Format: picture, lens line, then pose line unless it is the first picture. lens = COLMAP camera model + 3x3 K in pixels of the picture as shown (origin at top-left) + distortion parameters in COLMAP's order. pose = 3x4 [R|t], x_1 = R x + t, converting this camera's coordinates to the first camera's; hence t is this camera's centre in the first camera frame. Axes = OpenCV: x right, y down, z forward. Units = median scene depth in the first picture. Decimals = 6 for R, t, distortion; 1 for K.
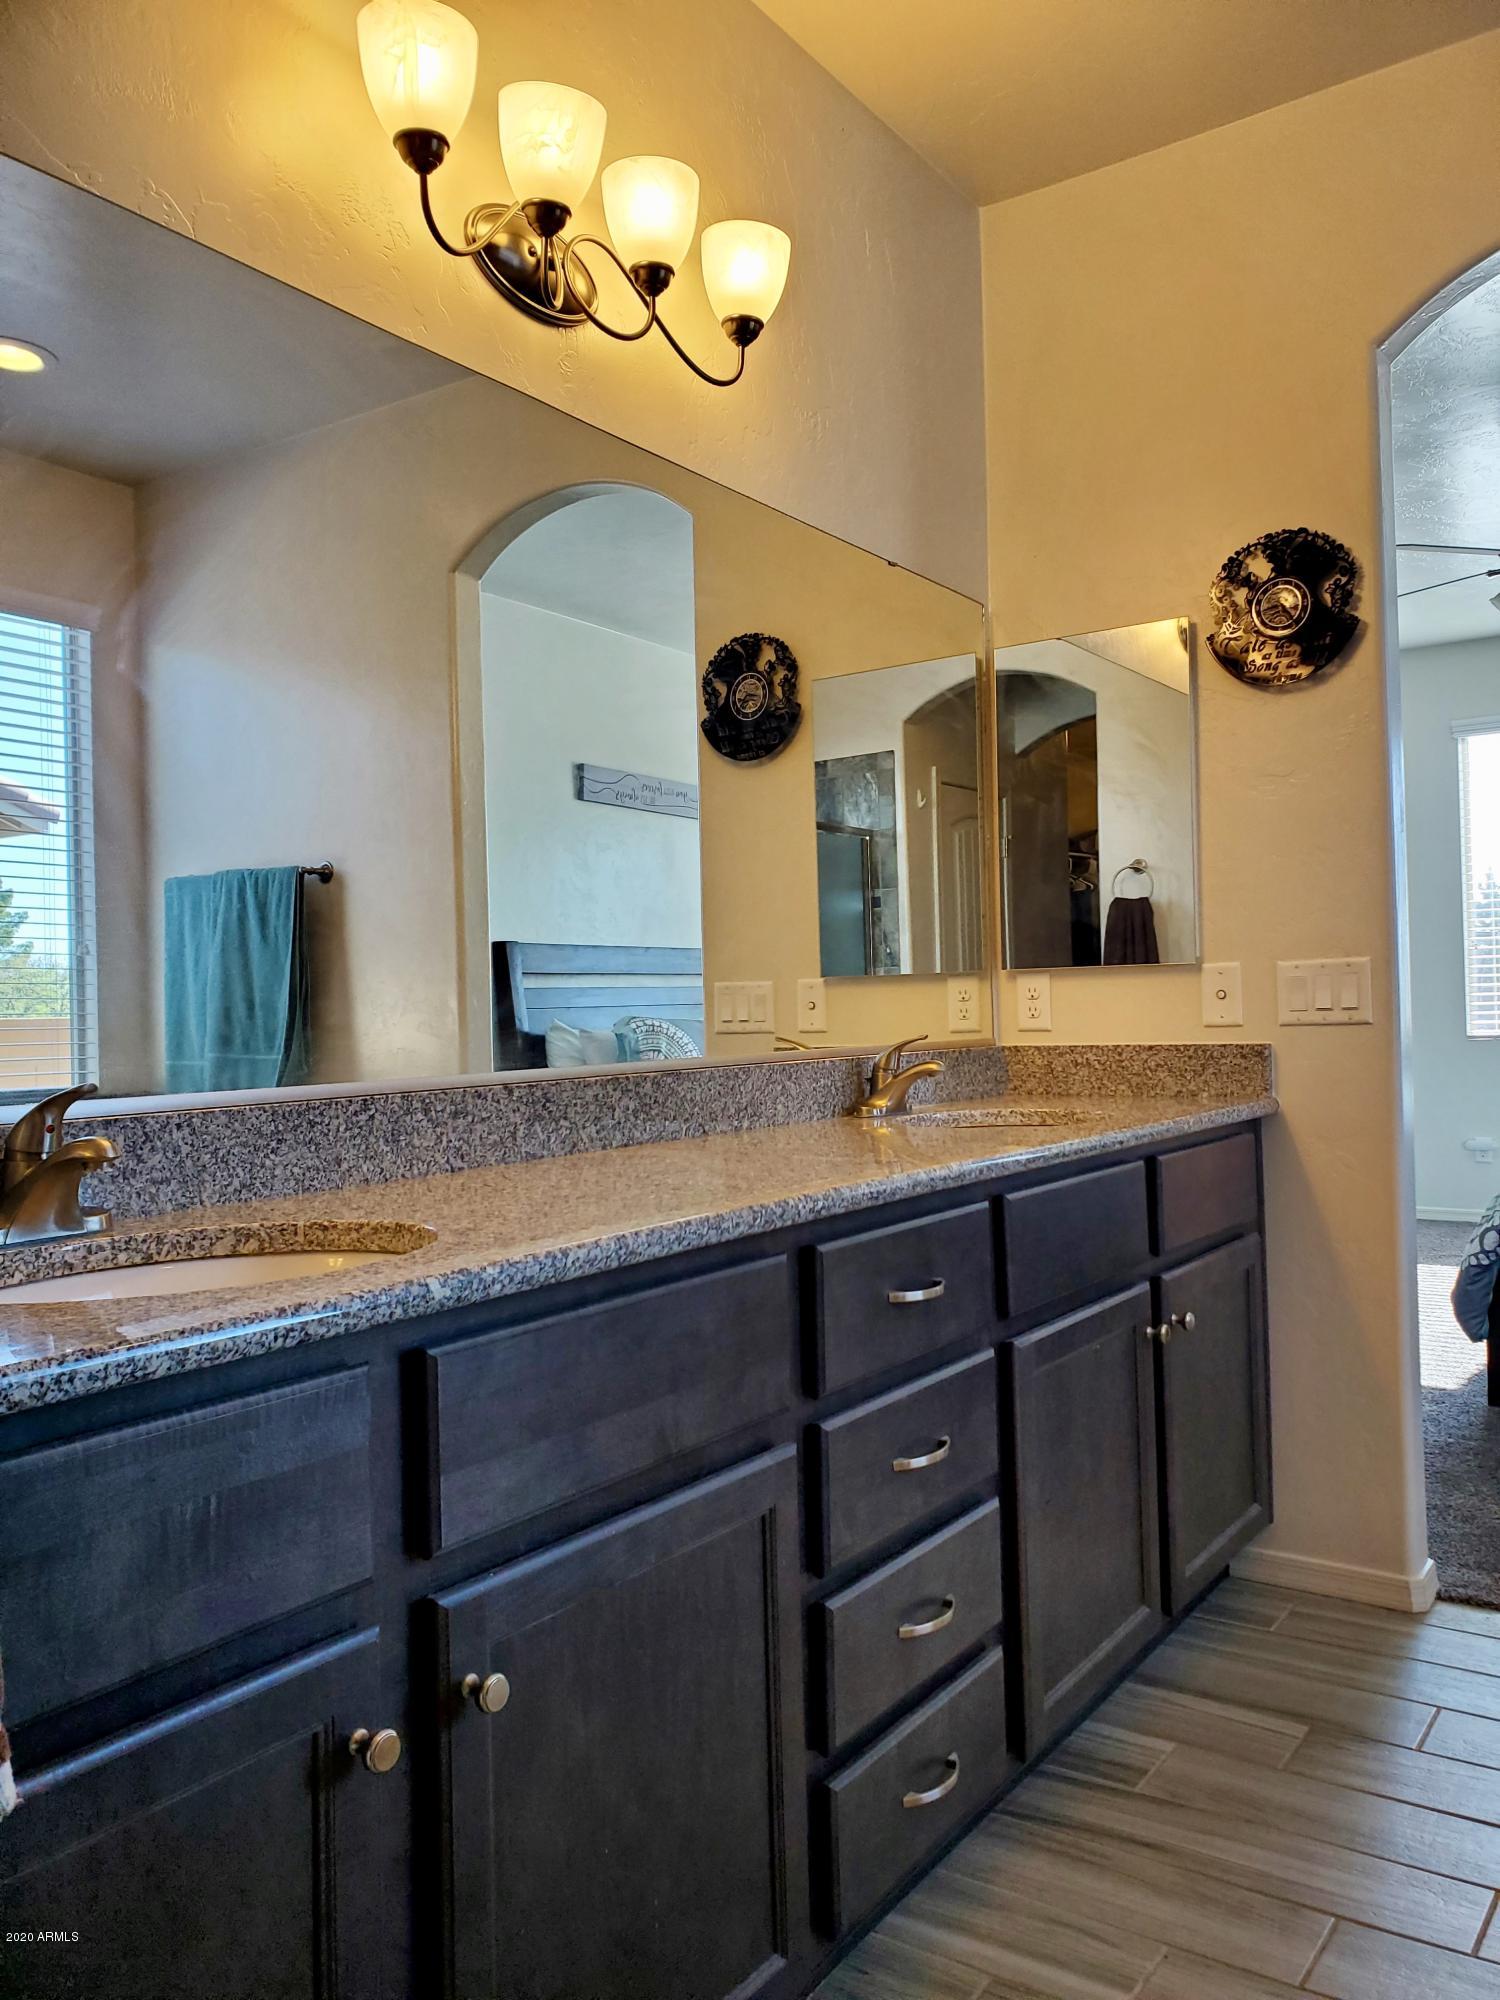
lens RADIAL K [[1547.7, 0, 766.4], [0, 1547.7, 996.4], [0, 0, 1]] dist [0.036239, -0.035844]
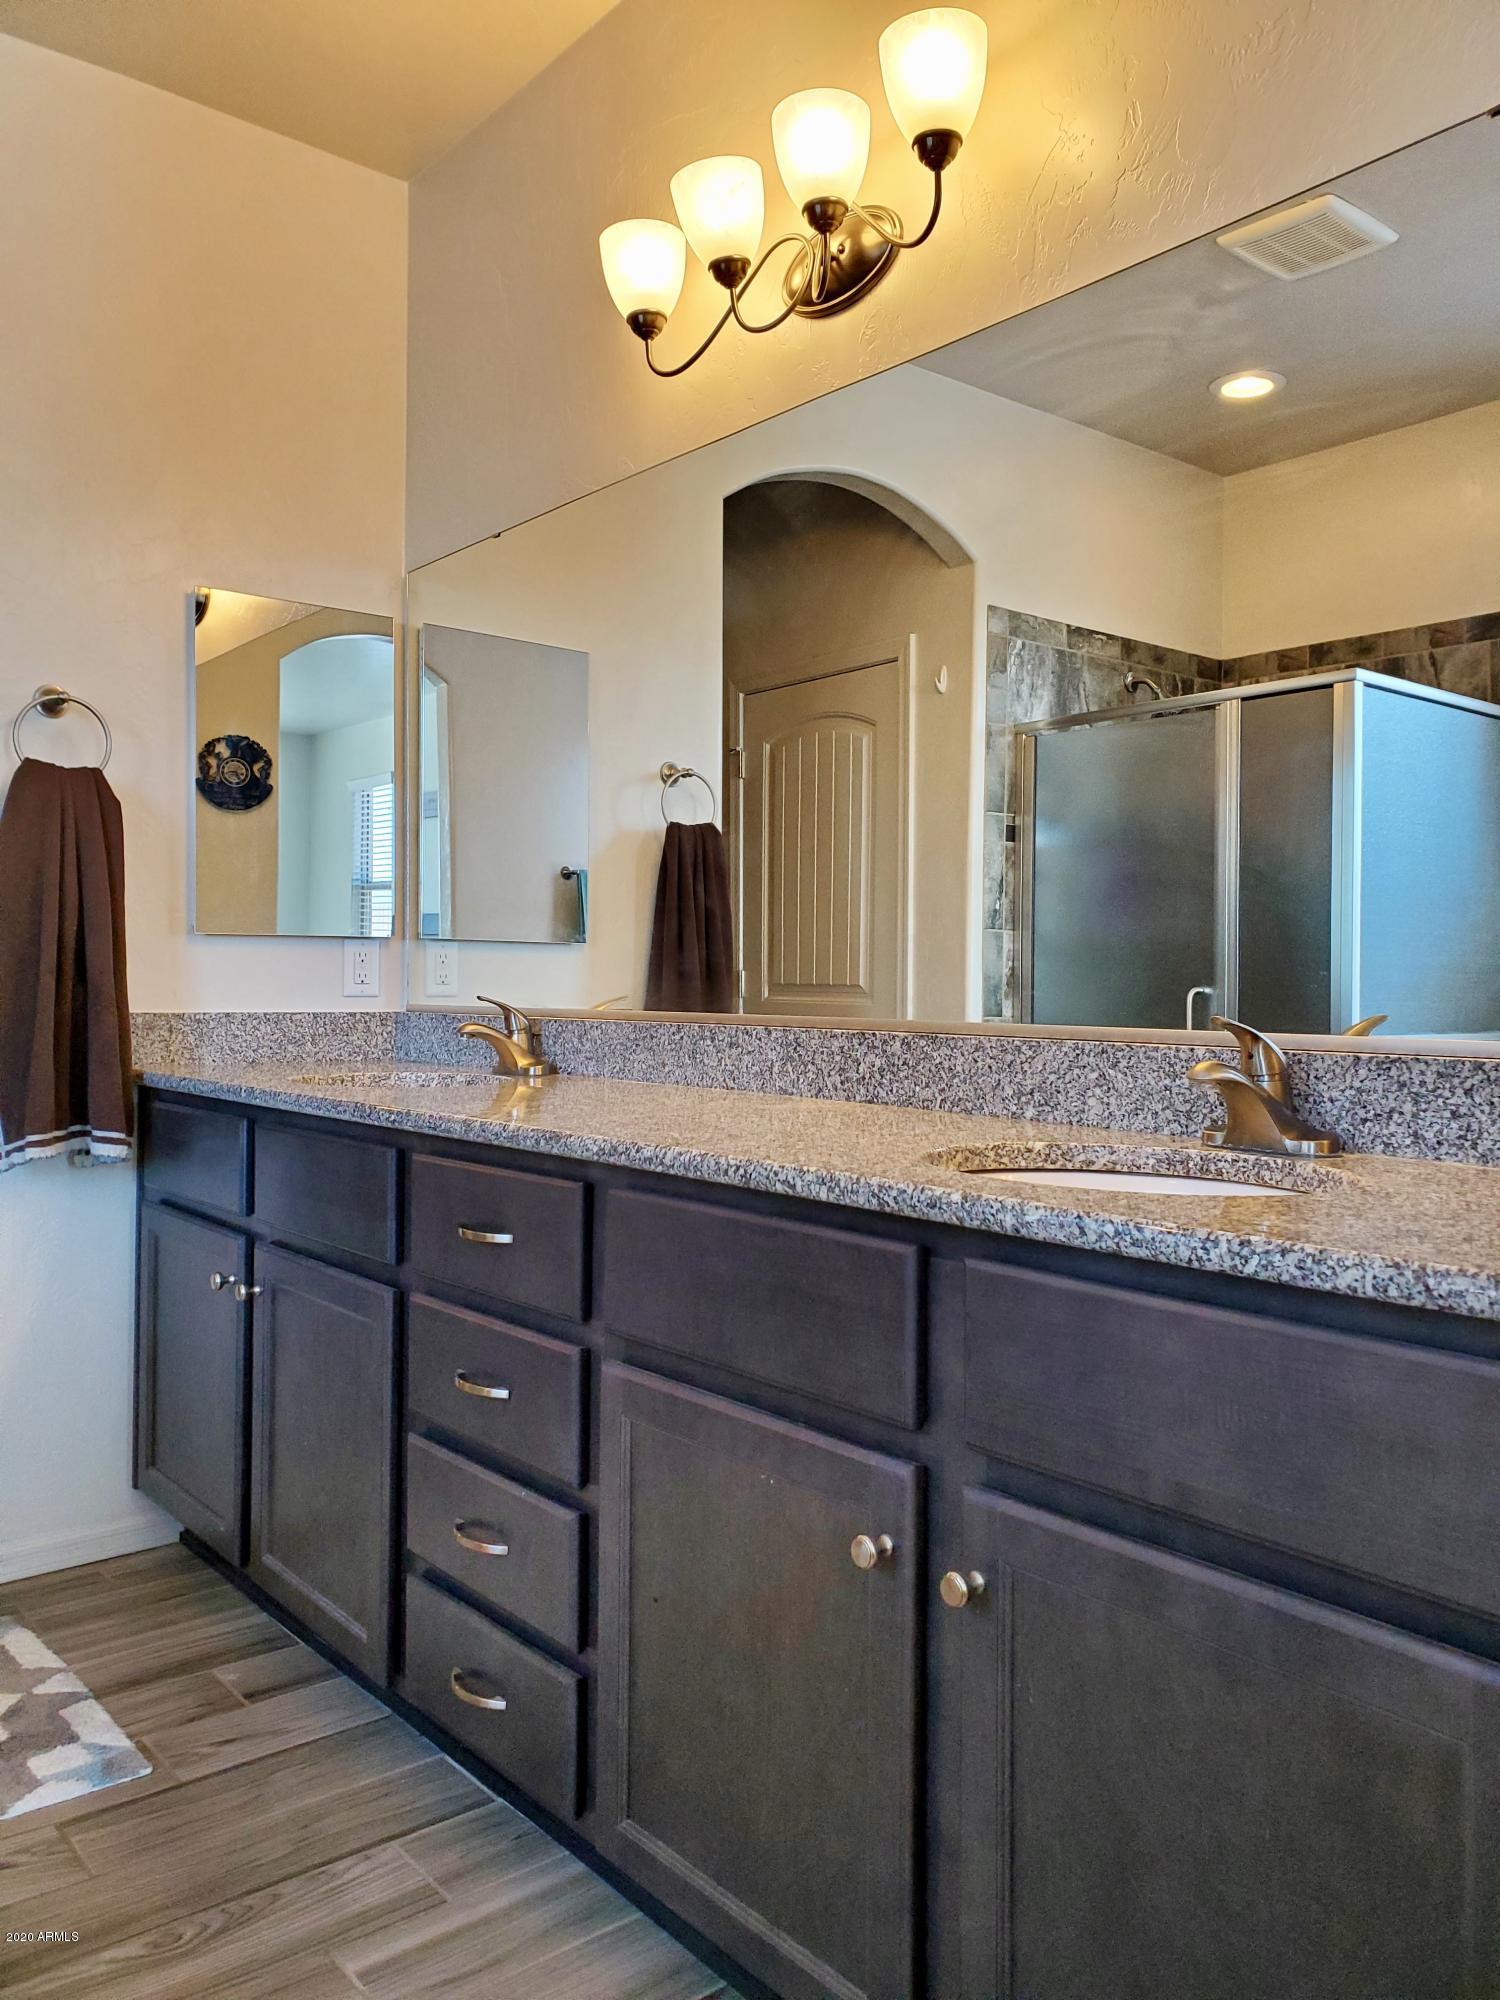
lens RADIAL K [[1547.7, 0, 767.5], [0, 1547.7, 997.9], [0, 0, 1]] dist [0.036239, -0.035844]
pose [[-0.294914, 0.025777, -0.955176, 0.922775], [-0.002708, 0.999610, 0.027812, 0.003312], [0.955520, 0.010788, -0.294729, 1.311773]]
